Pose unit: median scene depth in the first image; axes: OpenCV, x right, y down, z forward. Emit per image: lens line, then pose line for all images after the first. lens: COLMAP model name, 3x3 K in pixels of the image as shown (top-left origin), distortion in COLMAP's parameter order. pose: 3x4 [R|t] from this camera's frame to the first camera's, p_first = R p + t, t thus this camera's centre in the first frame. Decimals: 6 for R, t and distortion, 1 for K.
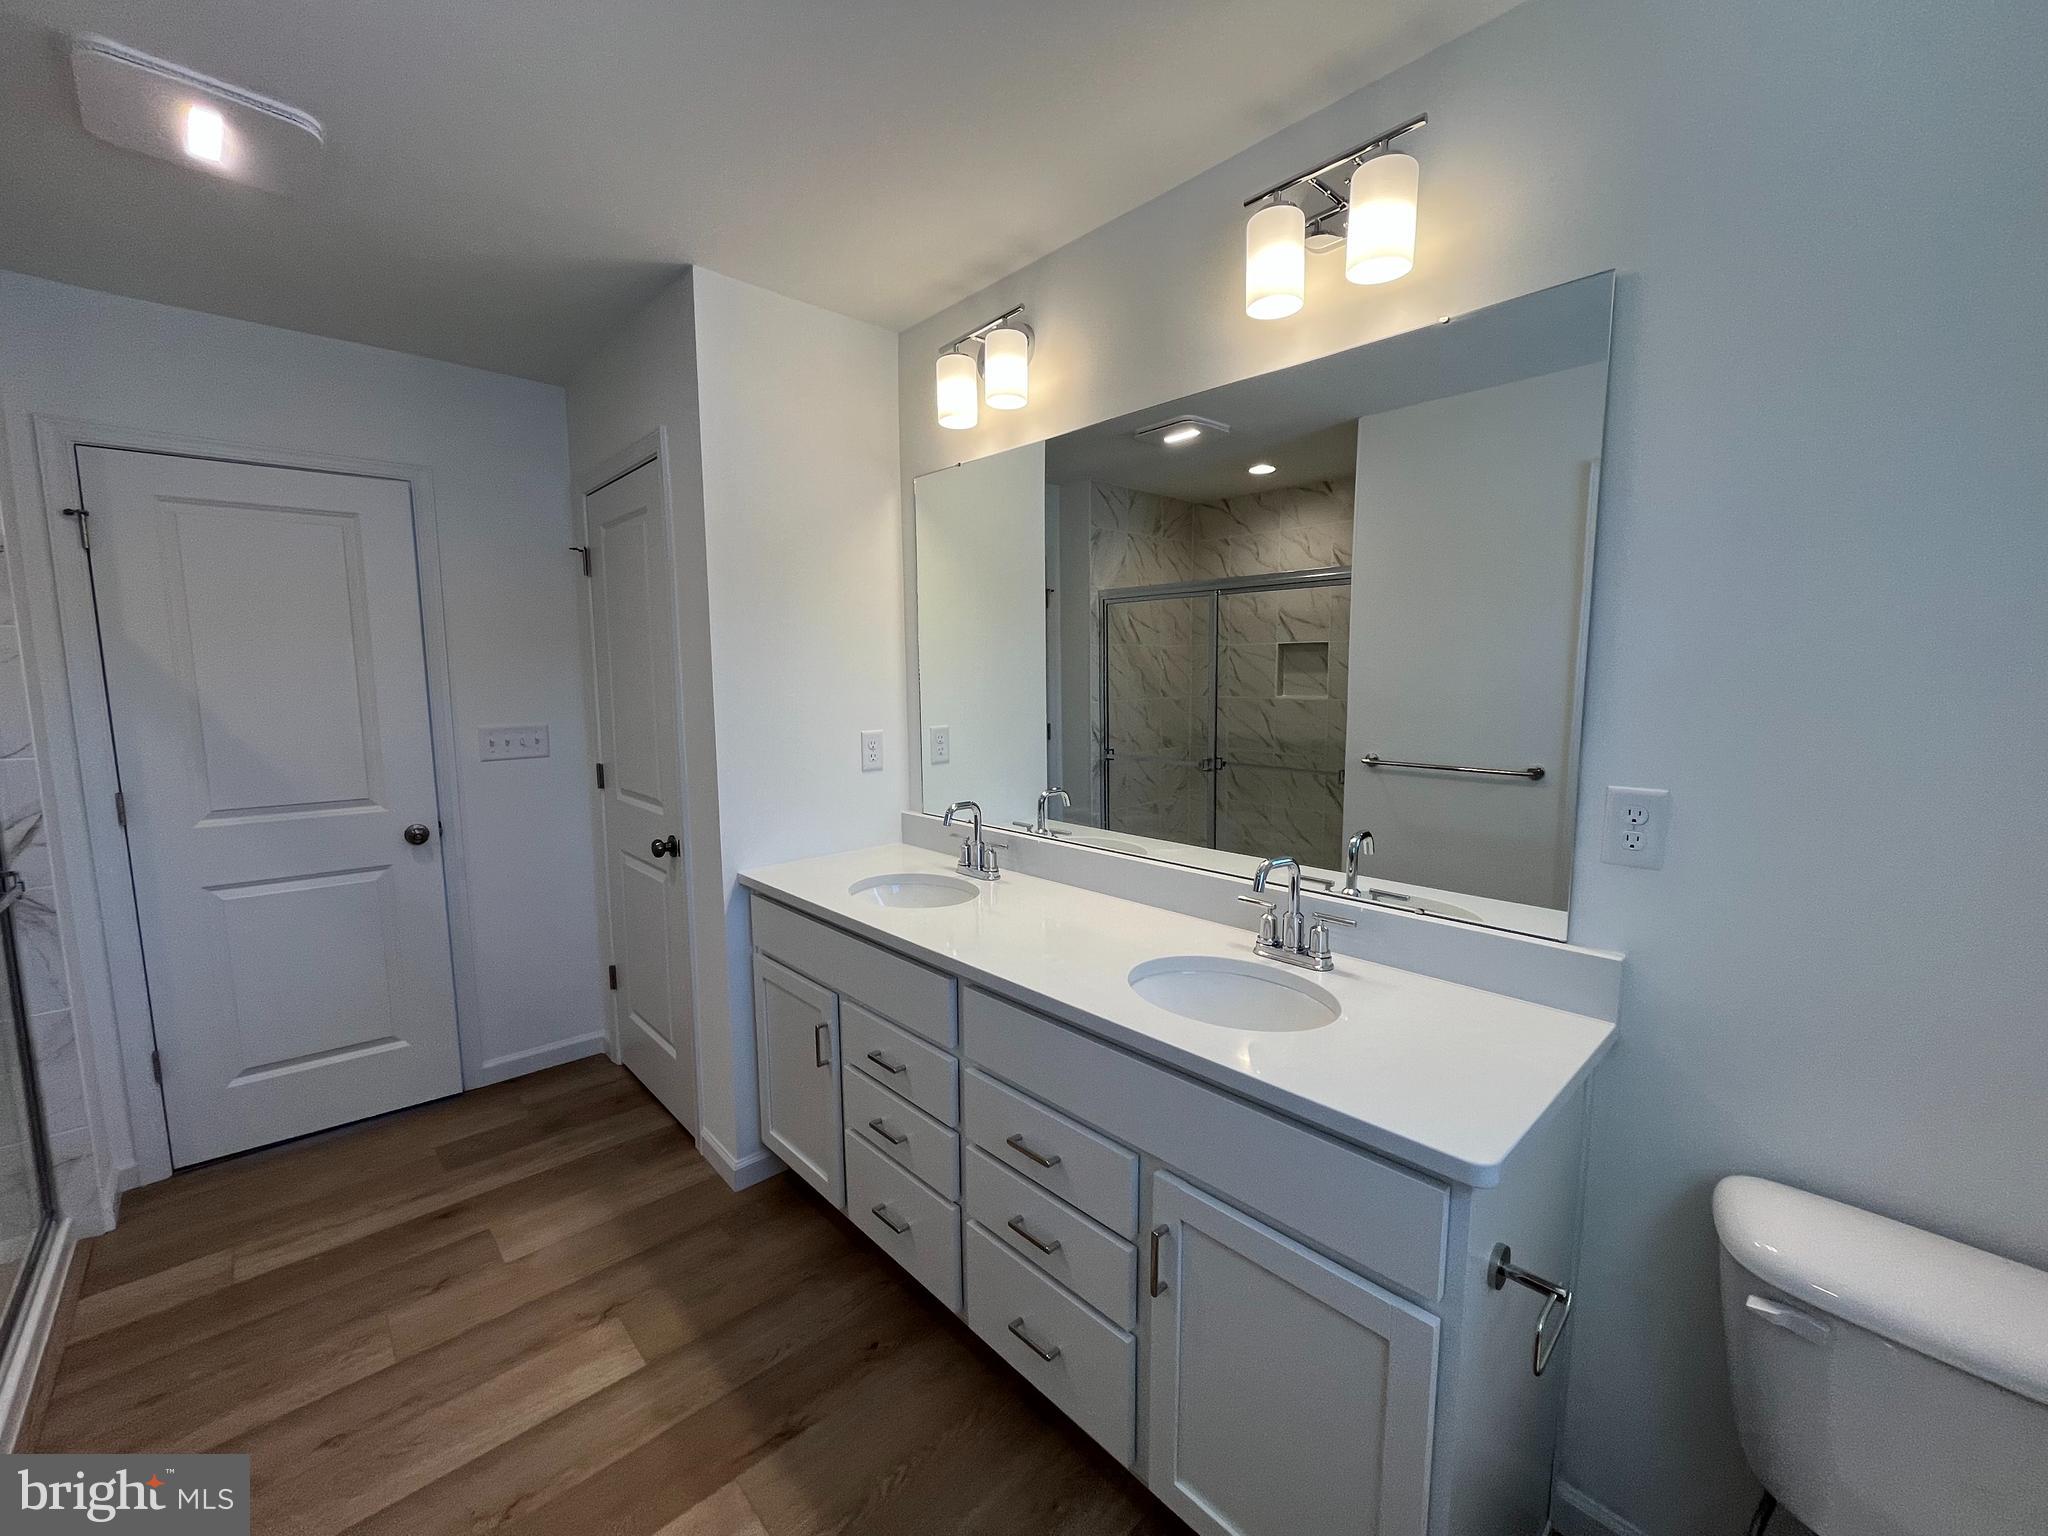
lens RADIAL K [[825.7, 0, 1020.7], [0, 825.7, 773.4], [0, 0, 1]] dist [-0.001451, -0.000849]
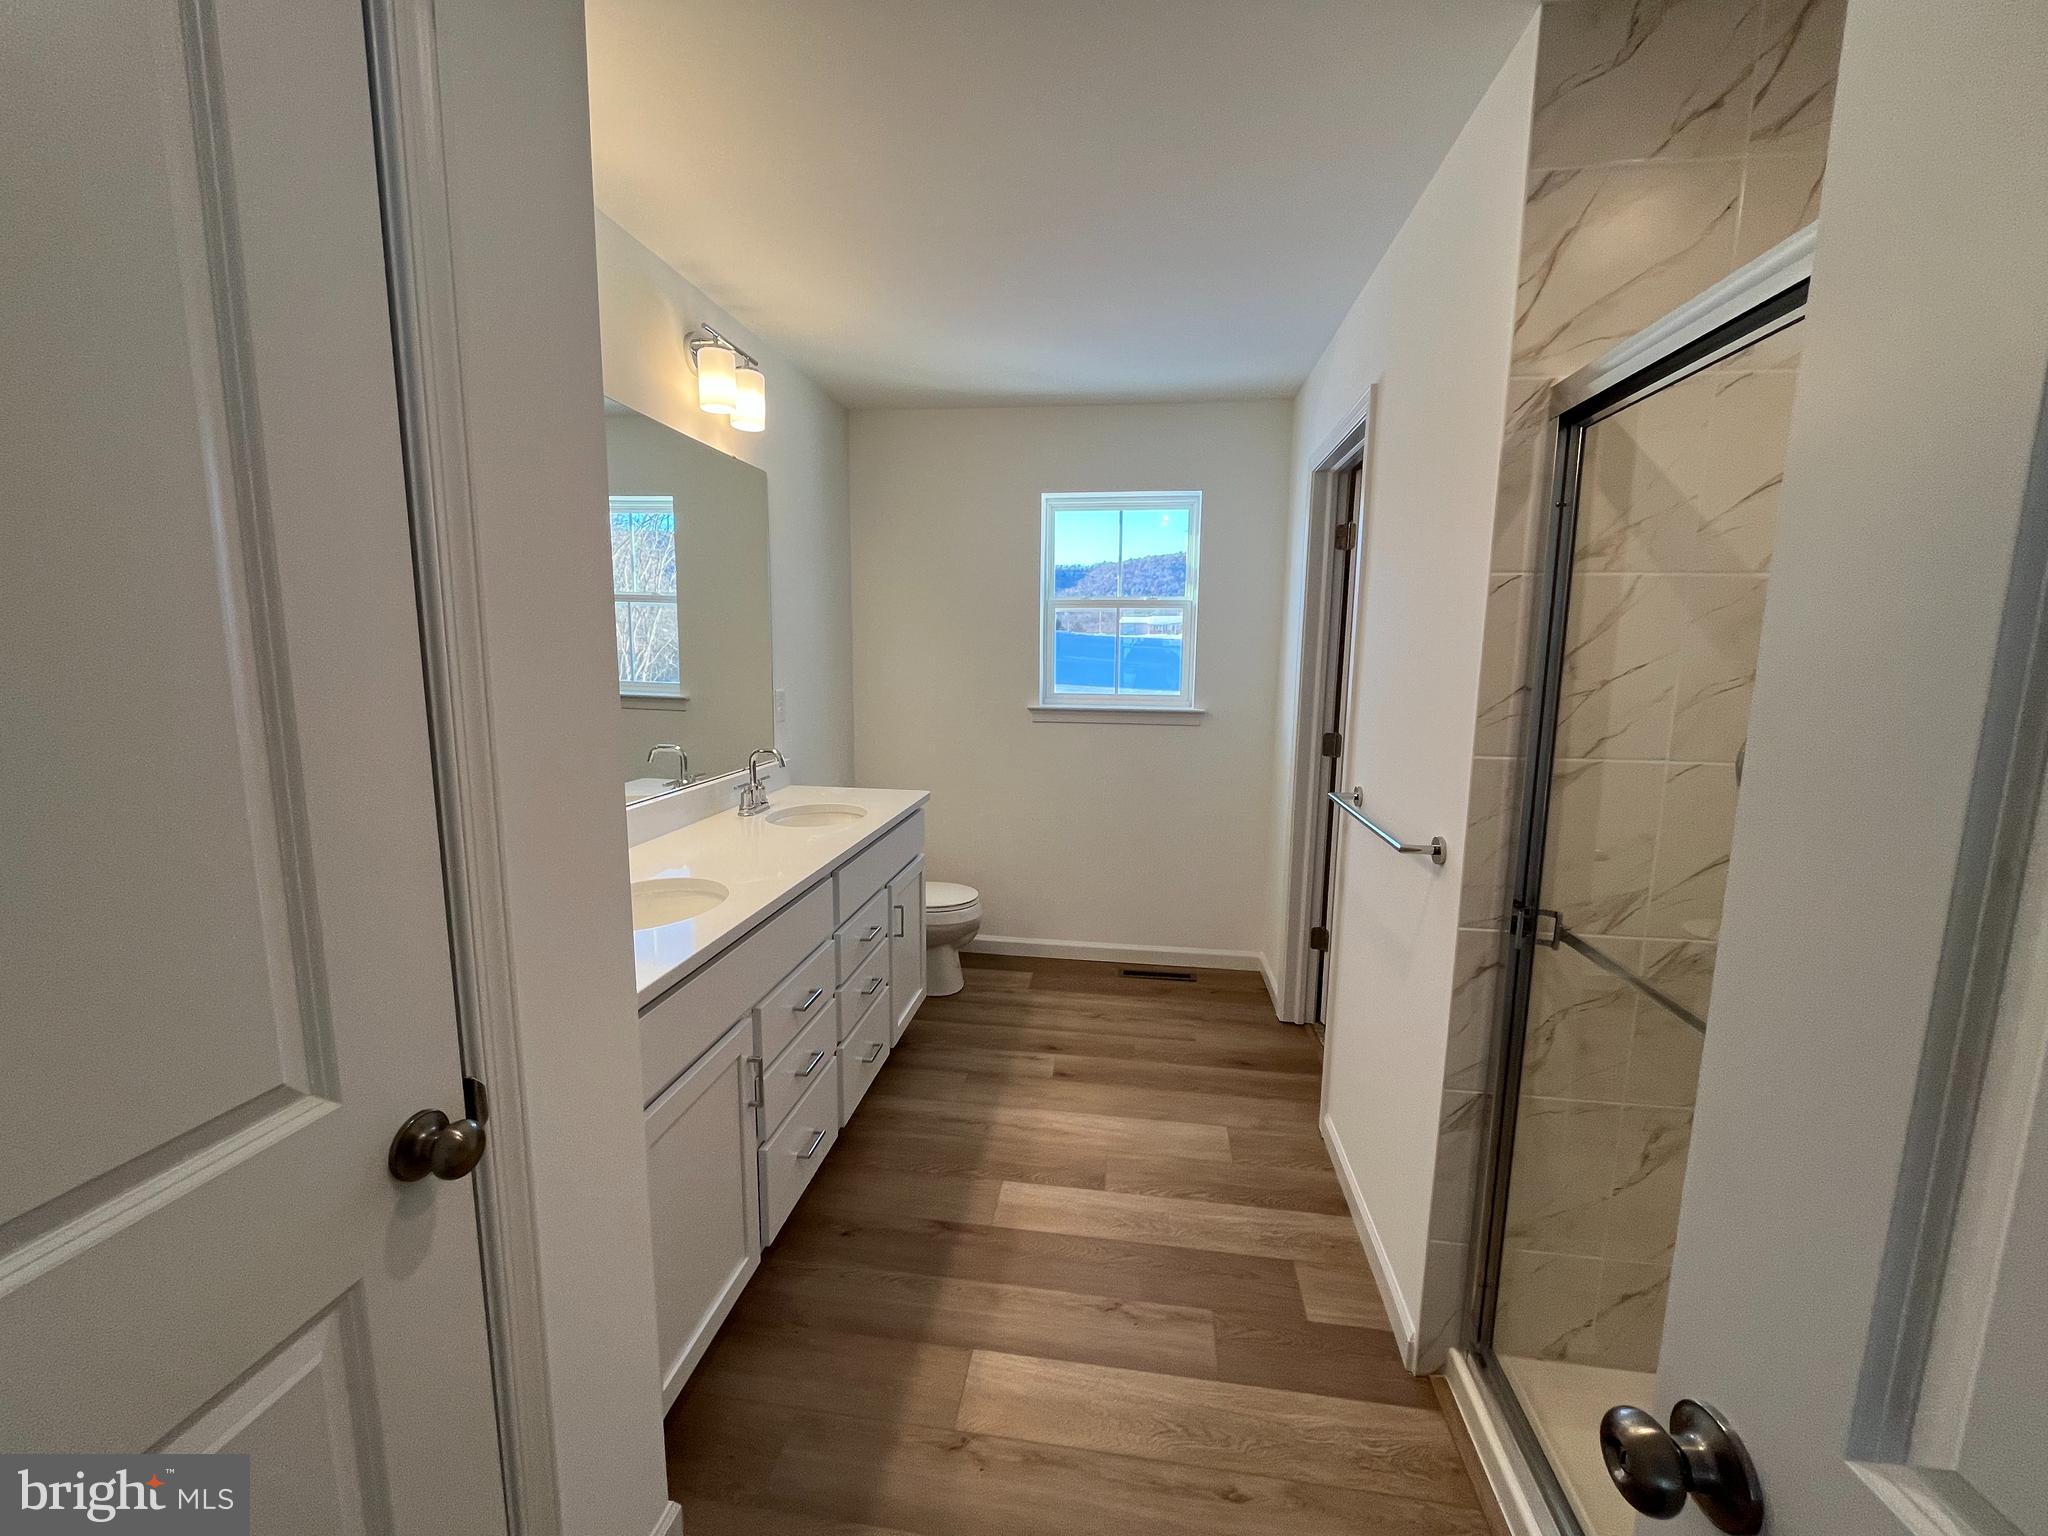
lens RADIAL K [[825.7, 0, 1020.7], [0, 825.7, 773.4], [0, 0, 1]] dist [-0.001451, -0.000849]
pose [[-0.629380, -0.118906, 0.767947, -1.215953], [0.085129, 0.971727, 0.220227, -0.164597], [-0.772421, 0.203980, -0.601463, 1.474758]]
